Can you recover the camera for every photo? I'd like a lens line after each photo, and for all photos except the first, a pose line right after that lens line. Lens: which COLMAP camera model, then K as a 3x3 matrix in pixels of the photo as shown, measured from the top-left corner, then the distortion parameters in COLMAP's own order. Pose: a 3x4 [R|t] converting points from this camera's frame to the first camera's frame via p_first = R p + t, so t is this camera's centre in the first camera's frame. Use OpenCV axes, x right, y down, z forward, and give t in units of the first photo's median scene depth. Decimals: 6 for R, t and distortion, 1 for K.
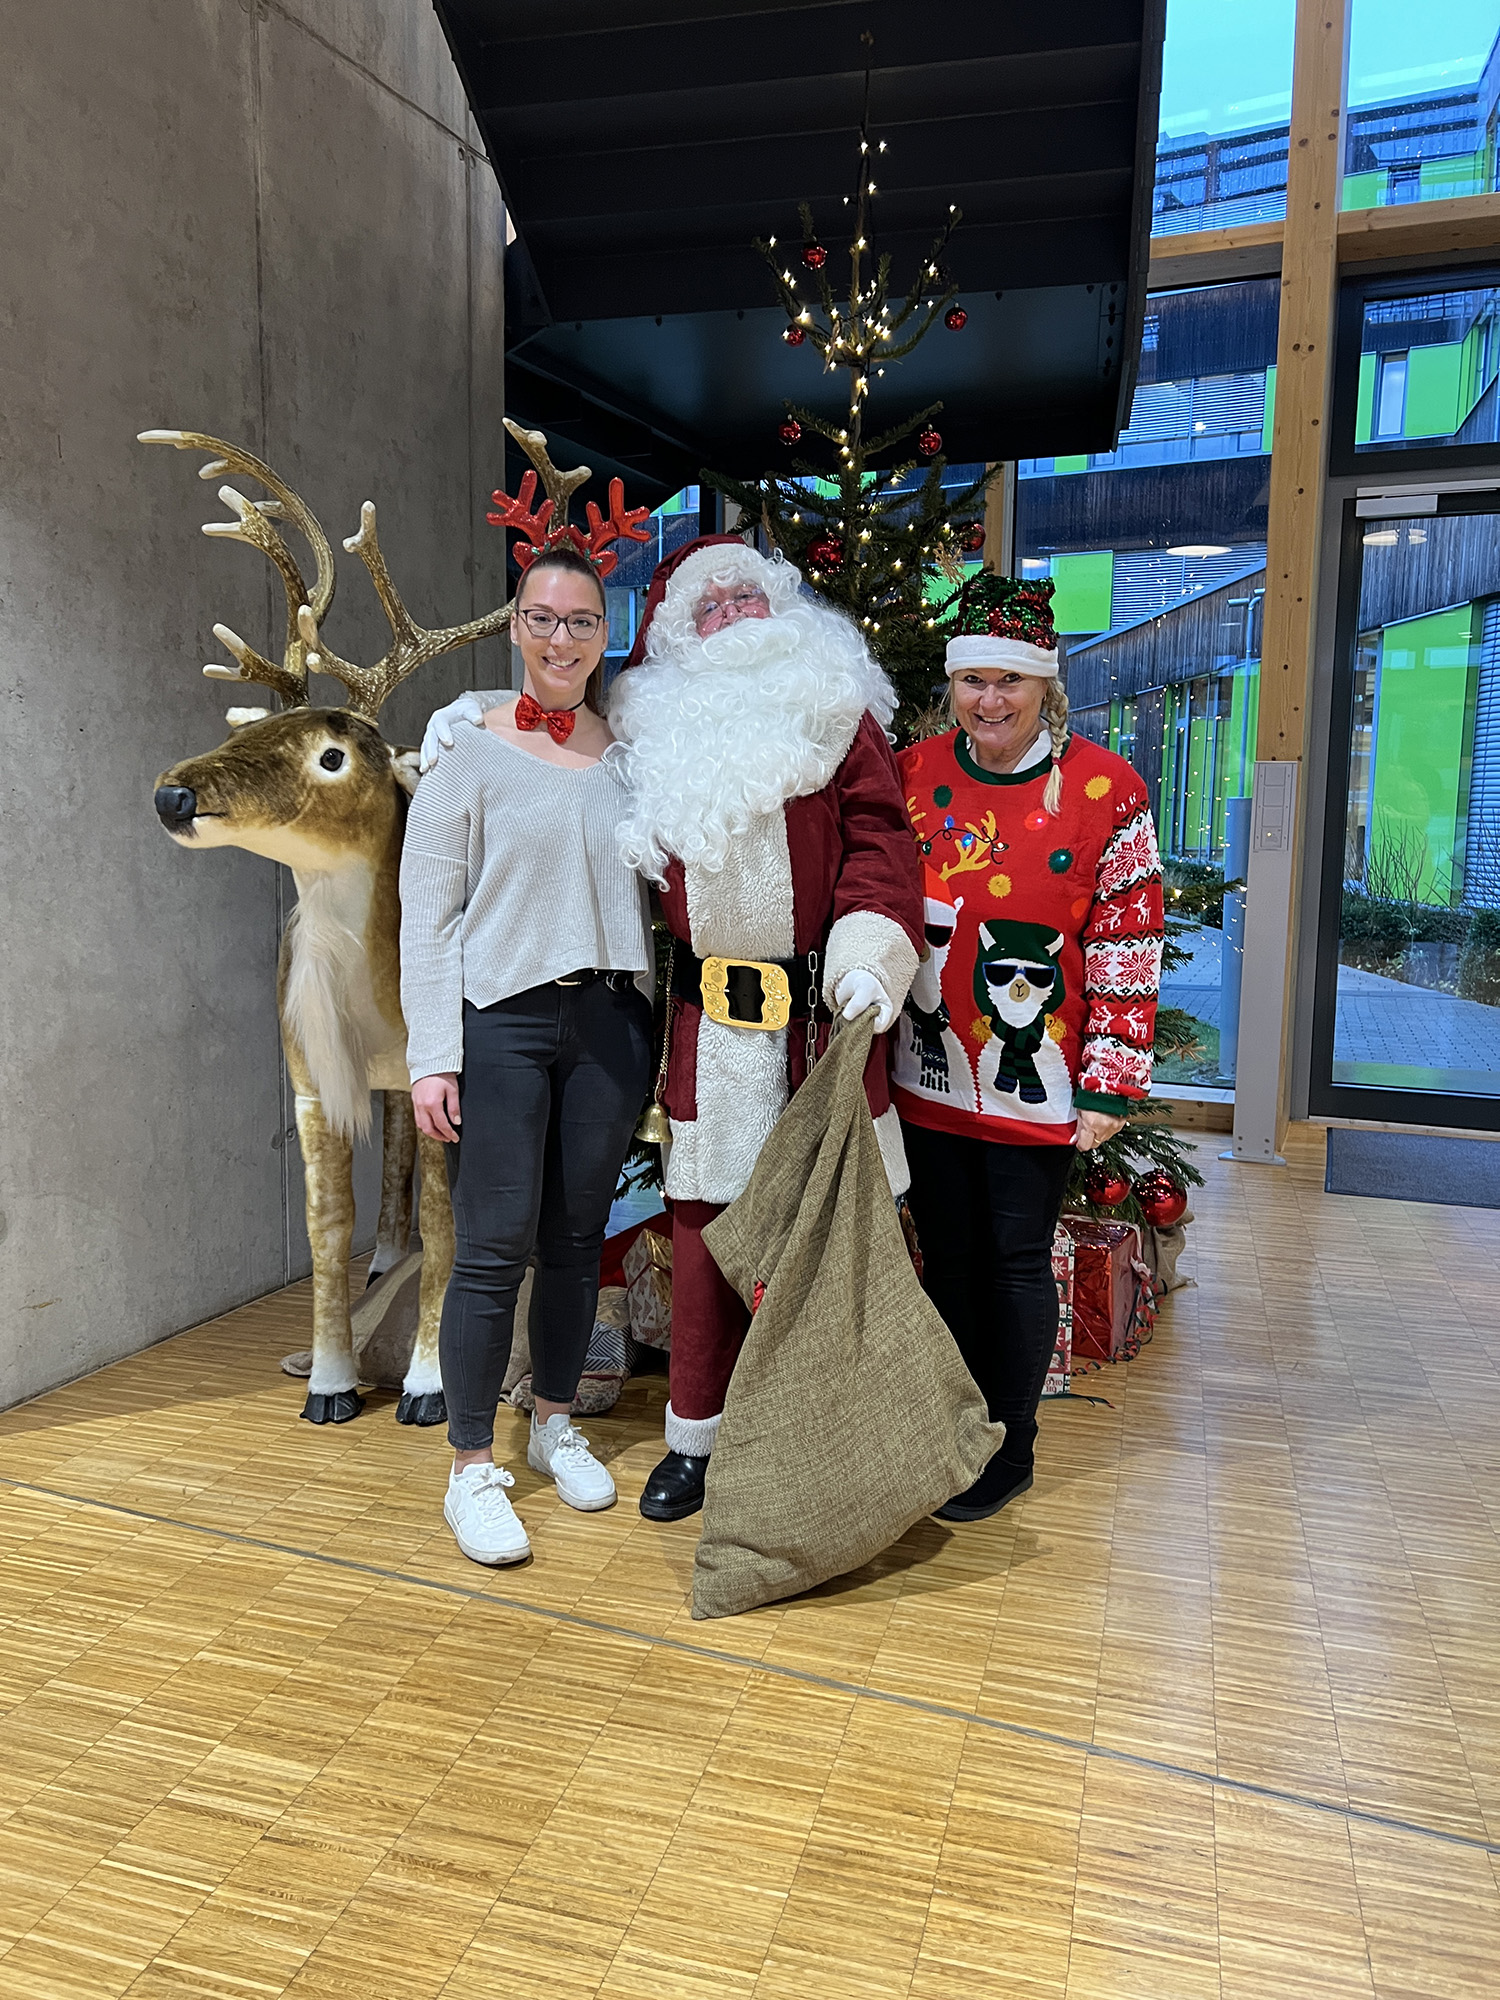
lens RADIAL K [[1506.3, 0, 732.1], [0, 1506.3, 982.2], [0, 0, 1]] dist [0.052422, -0.069366]
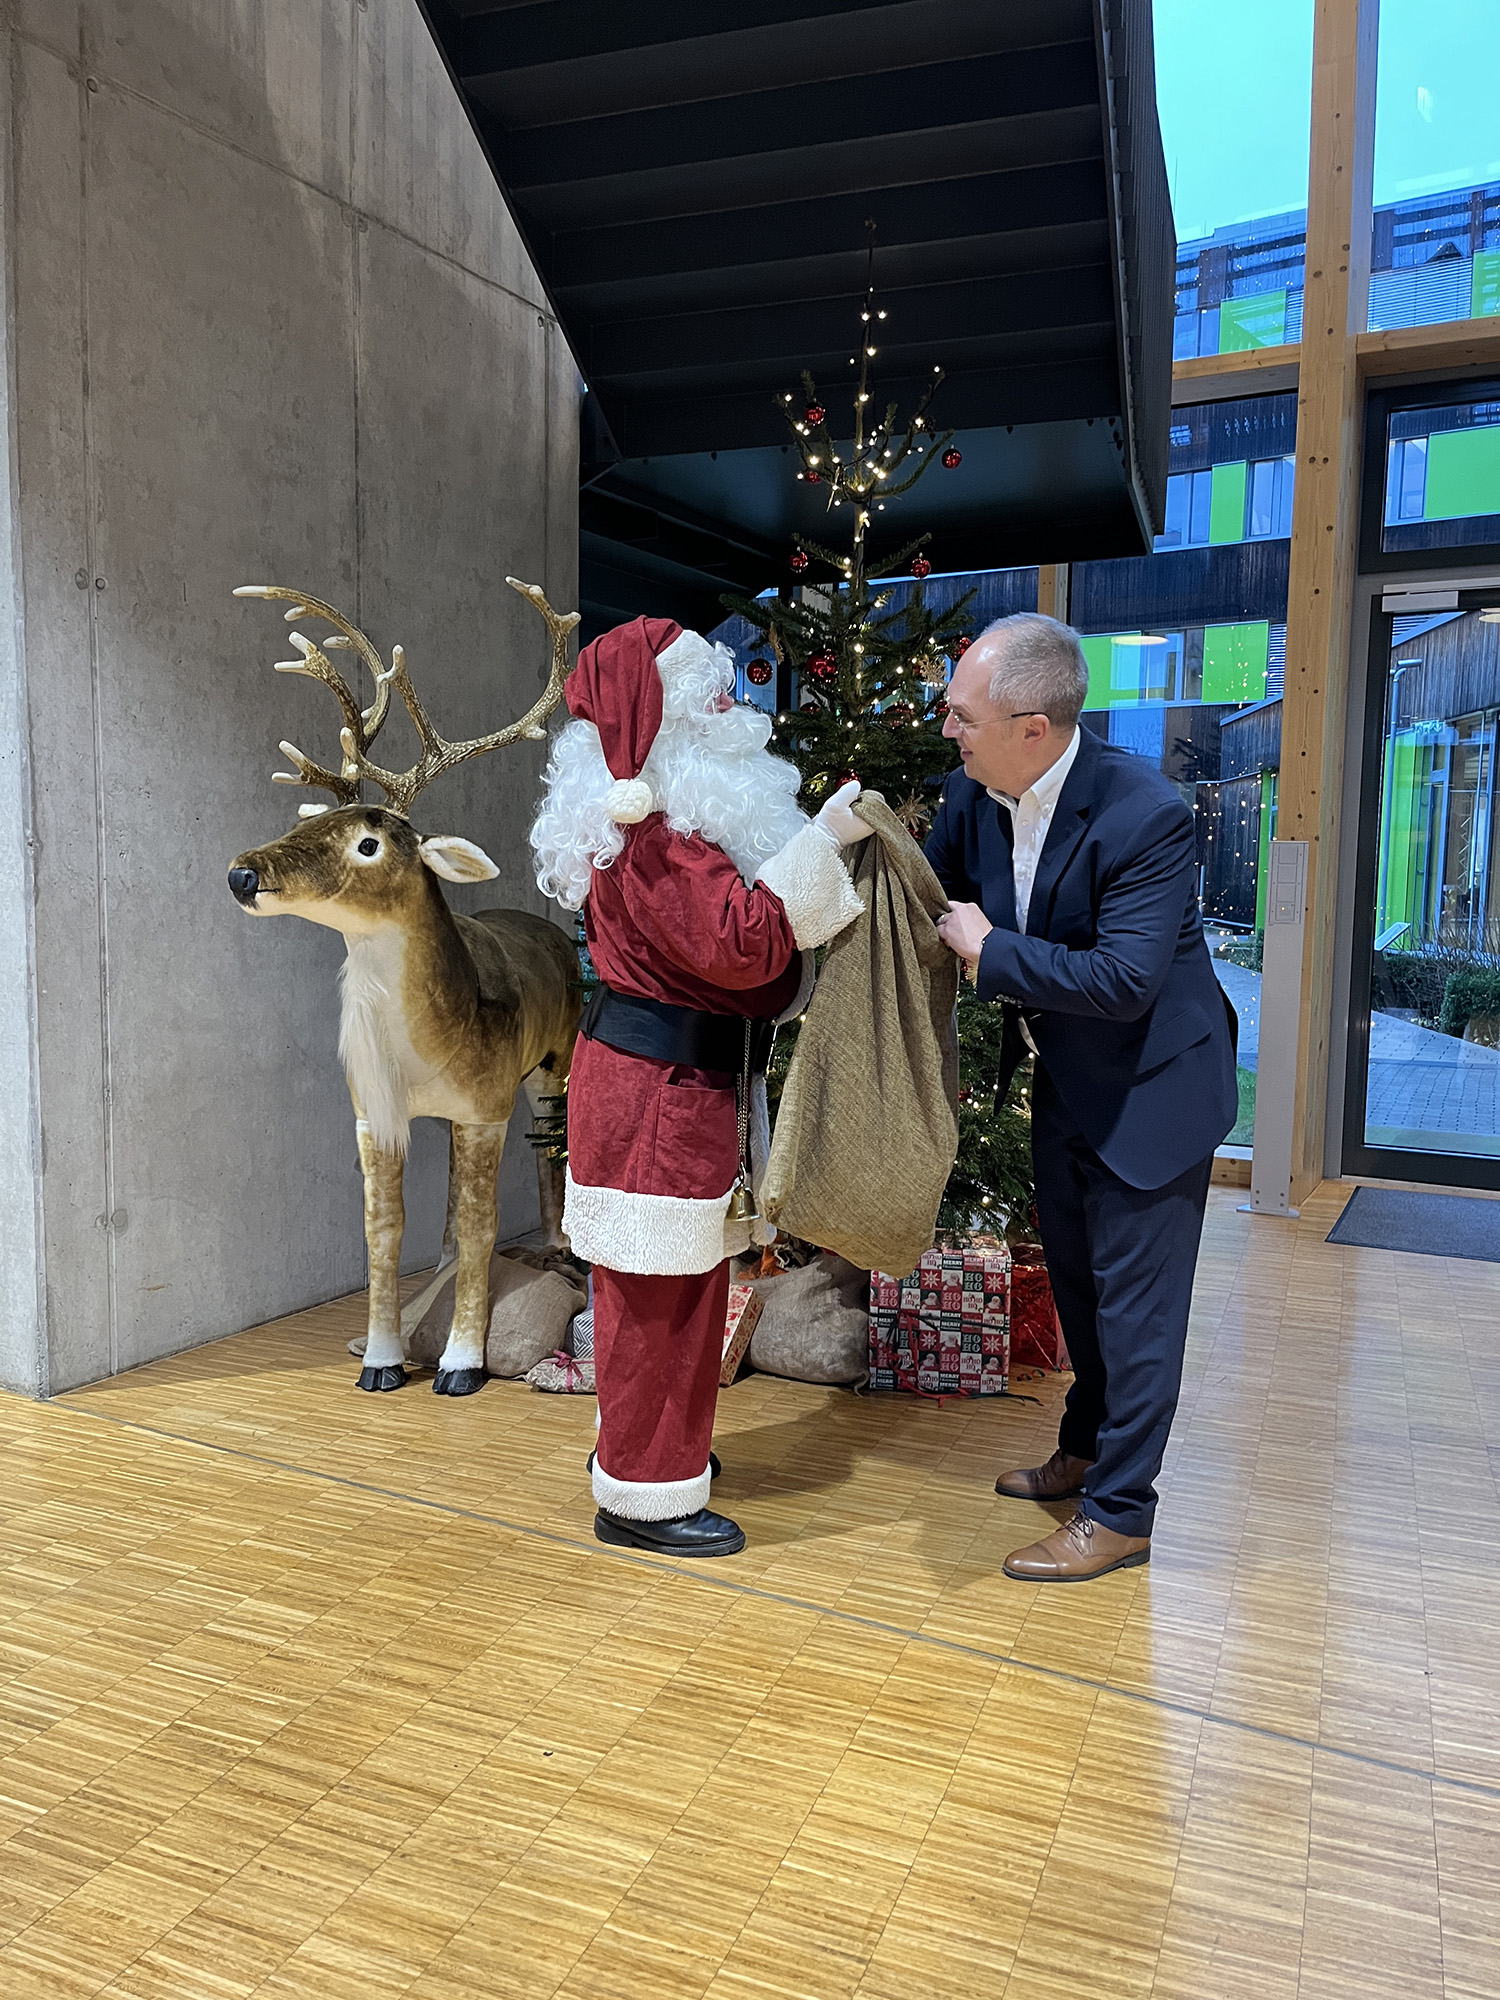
lens RADIAL K [[1516.5, 0, 751.9], [0, 1516.5, 1016.2], [0, 0, 1]] dist [0.031675, -0.057196]
pose [[0.995282, 0.012922, -0.096163, 0.140897], [-0.015140, 0.999635, -0.022370, 0.014307], [0.095839, 0.023720, 0.995114, -0.181849]]
